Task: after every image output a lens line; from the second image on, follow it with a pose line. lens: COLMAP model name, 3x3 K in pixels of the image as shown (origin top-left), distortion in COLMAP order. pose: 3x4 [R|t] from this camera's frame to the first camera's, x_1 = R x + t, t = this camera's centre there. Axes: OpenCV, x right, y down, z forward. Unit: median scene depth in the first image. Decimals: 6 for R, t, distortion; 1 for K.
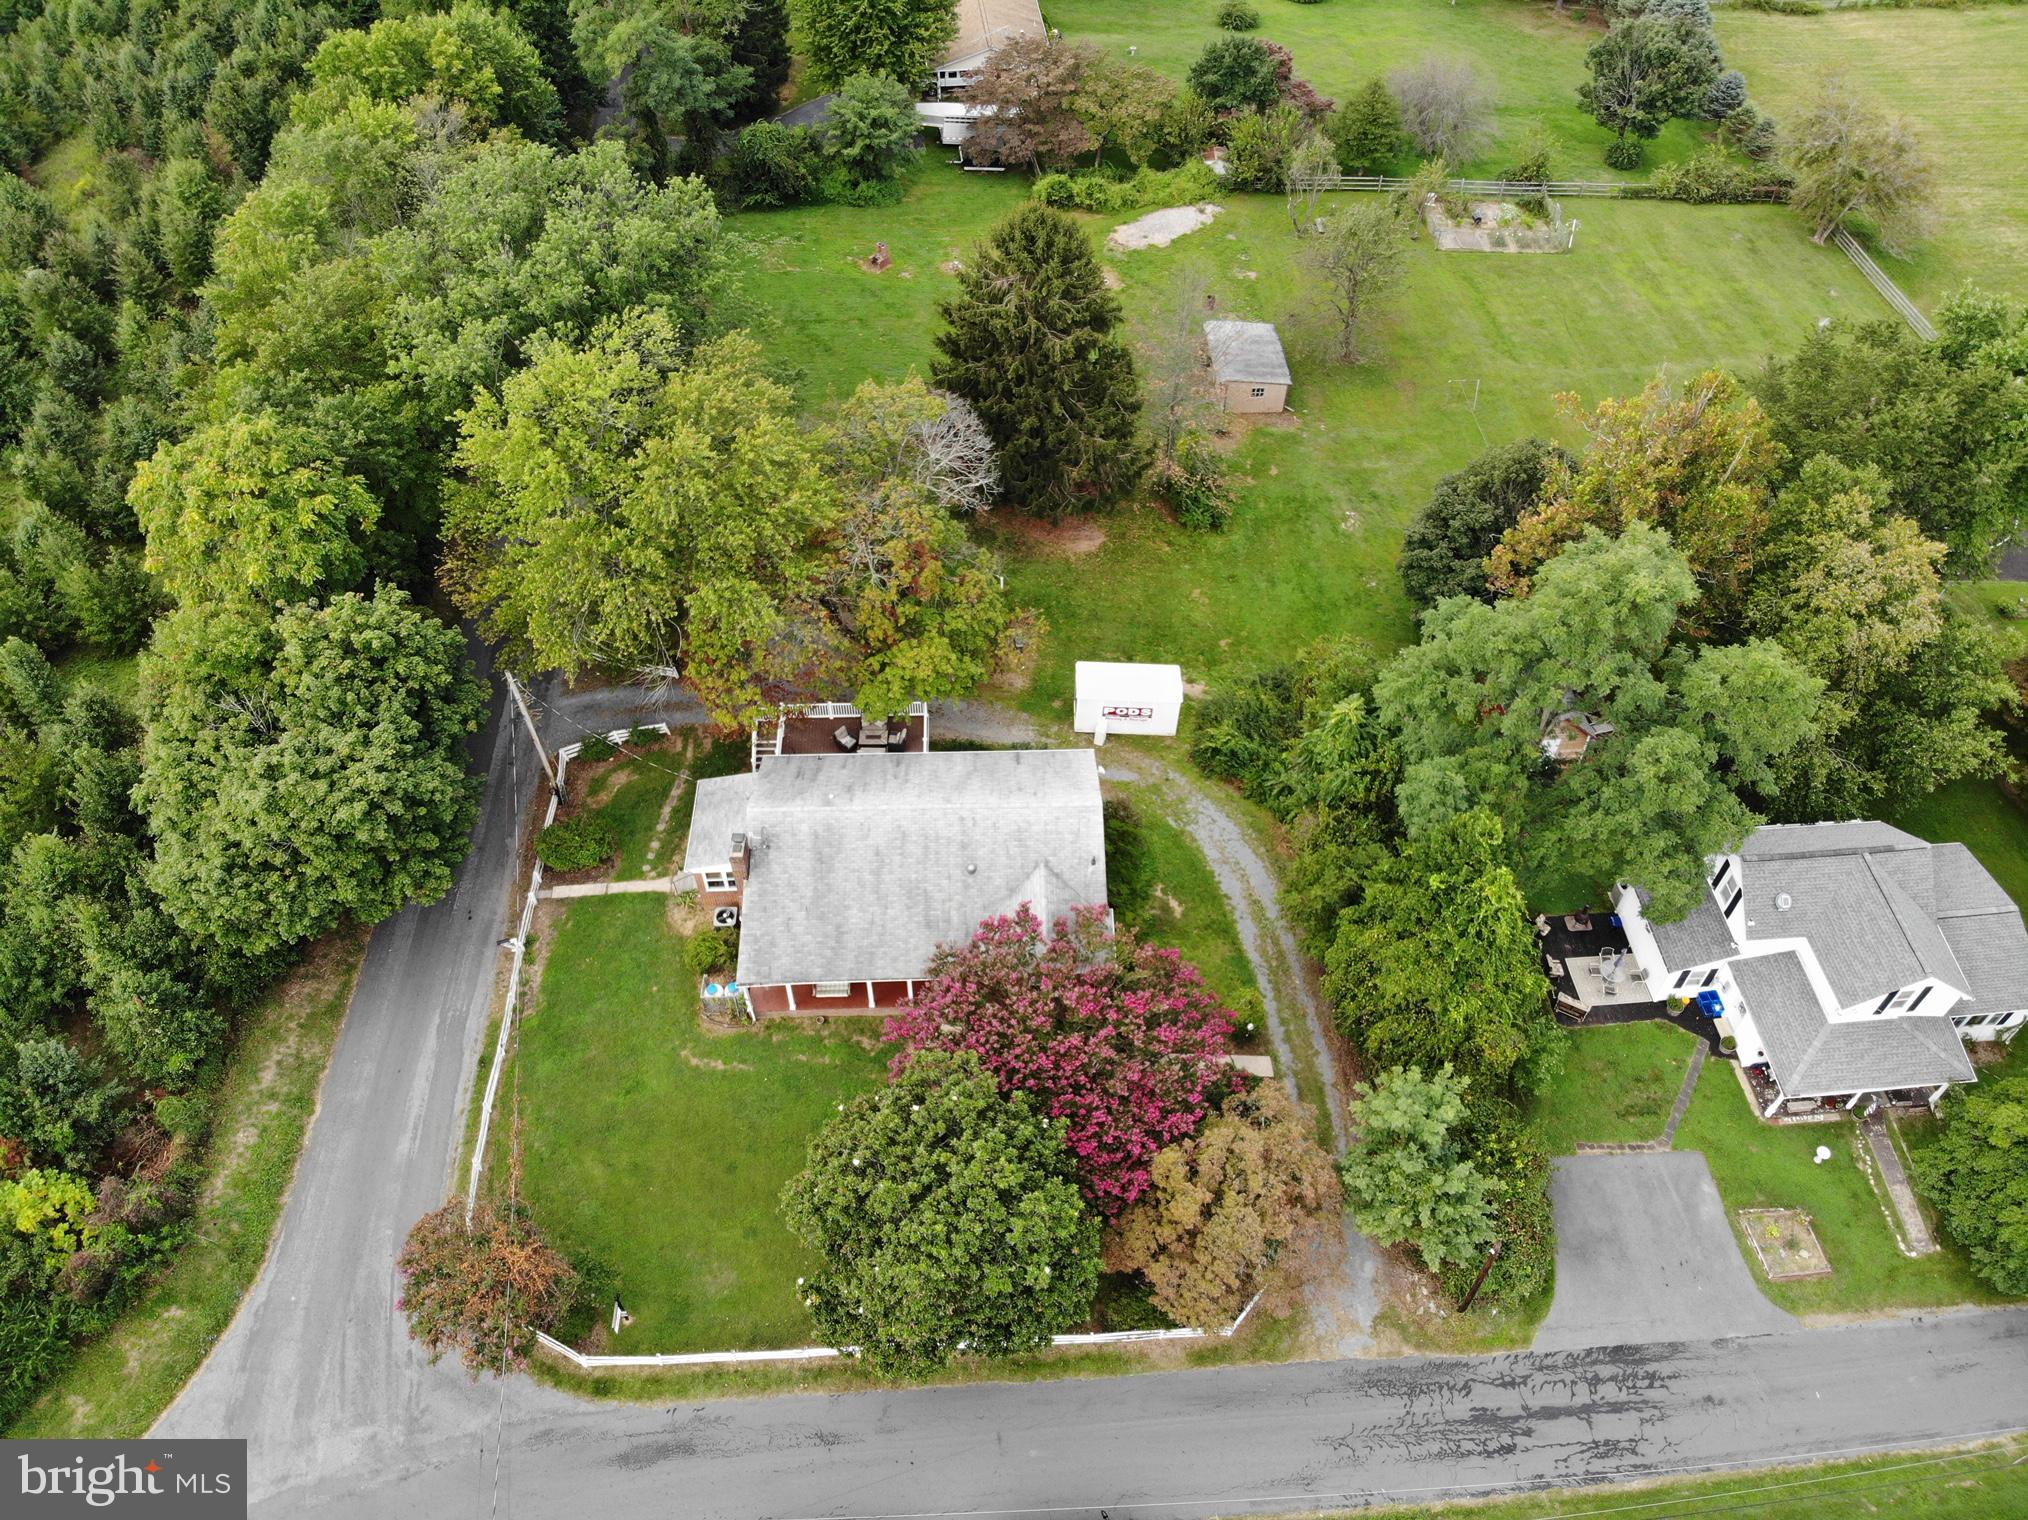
lens RADIAL K [[1522.9, 0, 1055.6], [0, 1522.9, 778.1], [0, 0, 1]] dist [0.044891, -0.145445]
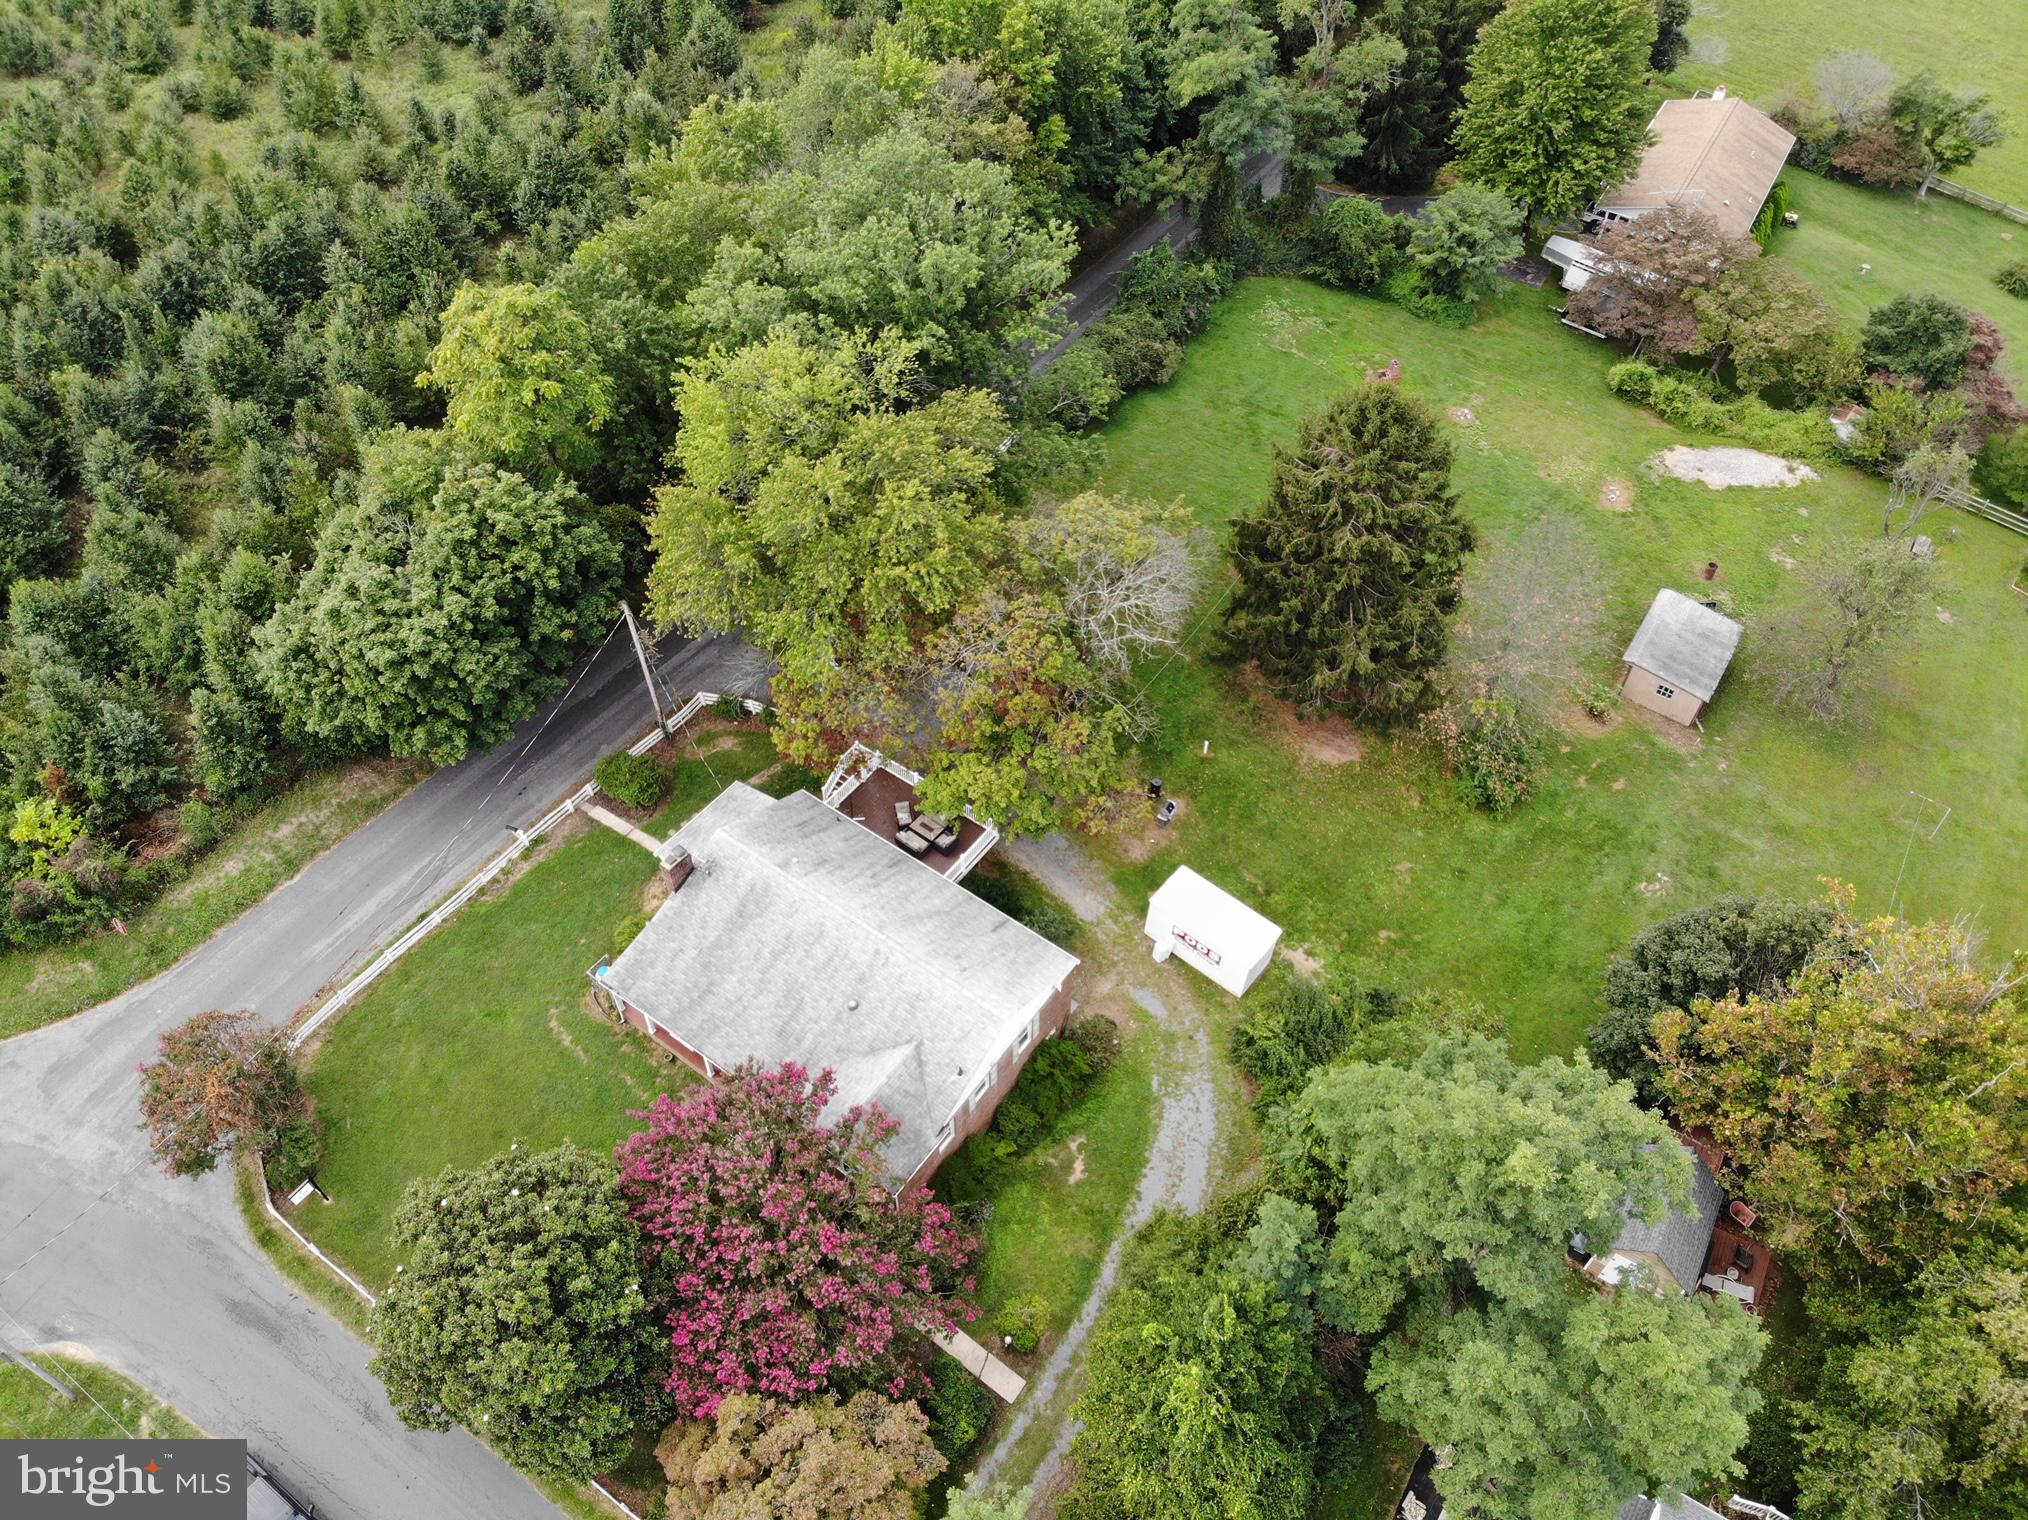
lens RADIAL K [[1522.9, 0, 1010.9], [0, 1522.9, 780.4], [0, 0, 1]] dist [0.044891, -0.145445]
pose [[0.783134, 0.474206, -0.402282, 0.272293], [-0.475393, 0.873570, 0.104295, -0.168238], [0.400879, 0.109565, 0.909556, 0.152978]]
